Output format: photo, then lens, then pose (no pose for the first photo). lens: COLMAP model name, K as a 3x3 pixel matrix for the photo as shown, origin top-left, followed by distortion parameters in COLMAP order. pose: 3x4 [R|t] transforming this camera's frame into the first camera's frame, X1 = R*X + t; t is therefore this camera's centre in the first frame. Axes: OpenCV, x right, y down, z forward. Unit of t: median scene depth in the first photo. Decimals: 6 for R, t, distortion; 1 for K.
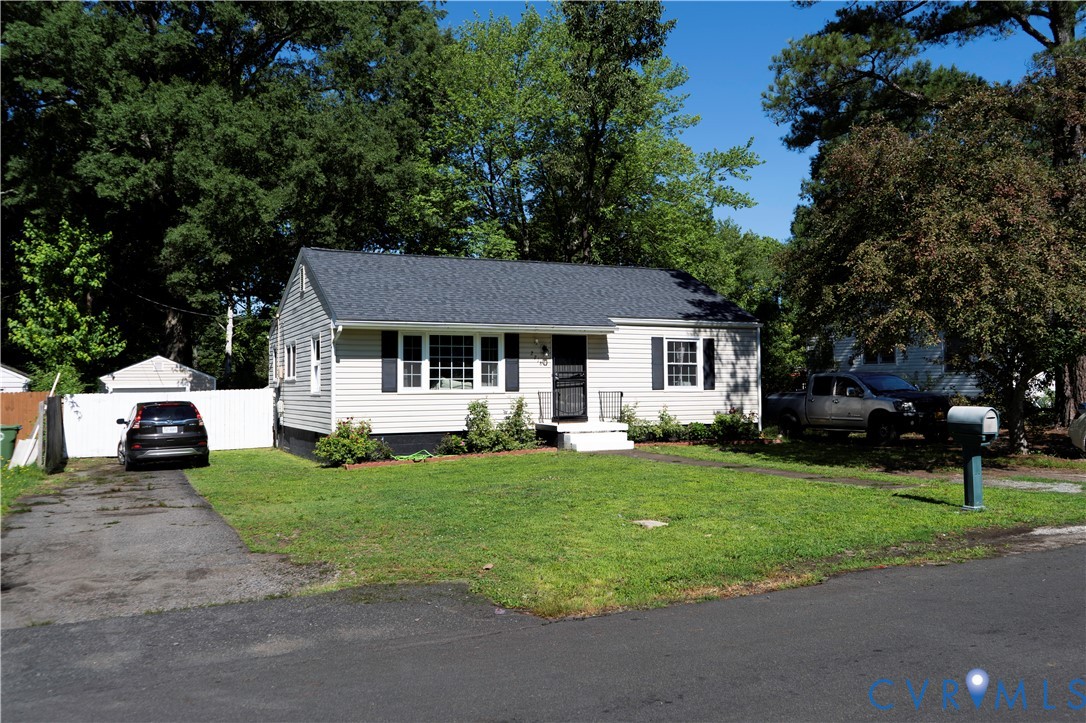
lens RADIAL K [[893.7, 0, 543.0], [0, 893.7, 361.5], [0, 0, 1]] dist [-0.005237, 0.001199]
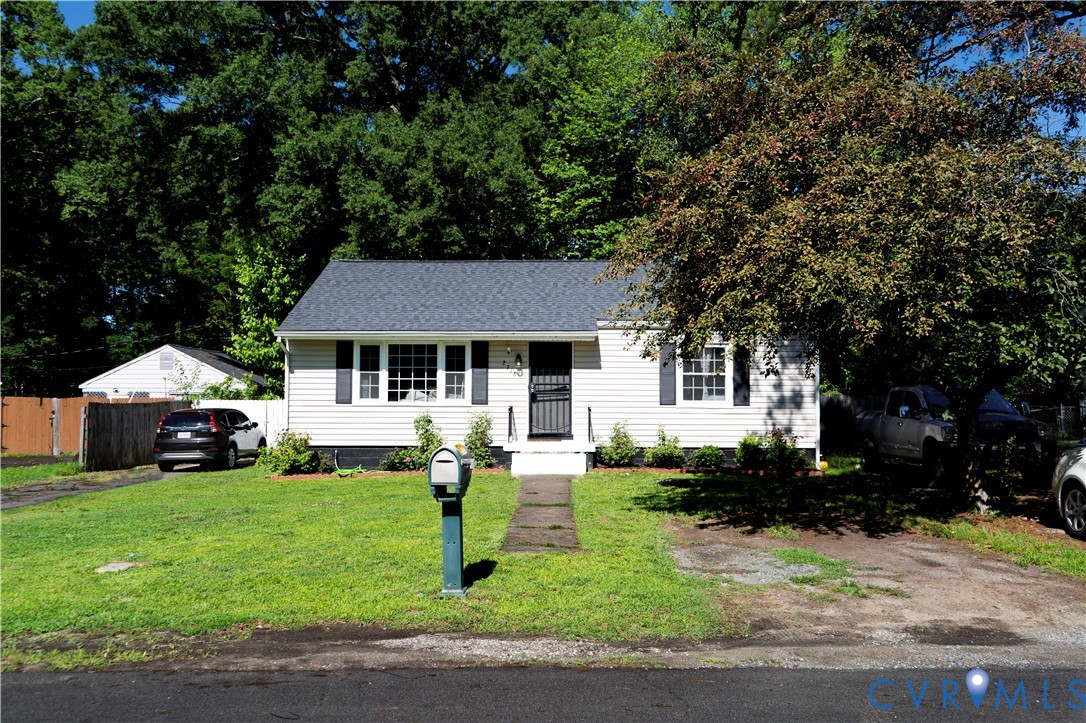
lens RADIAL K [[893.7, 0, 543.0], [0, 893.7, 361.5], [0, 0, 1]] dist [-0.005237, 0.001199]
pose [[0.897904, -0.005655, -0.440154, 0.420922], [0.003016, 0.999973, -0.006695, -0.004122], [0.440180, 0.004684, 0.897897, 0.203519]]
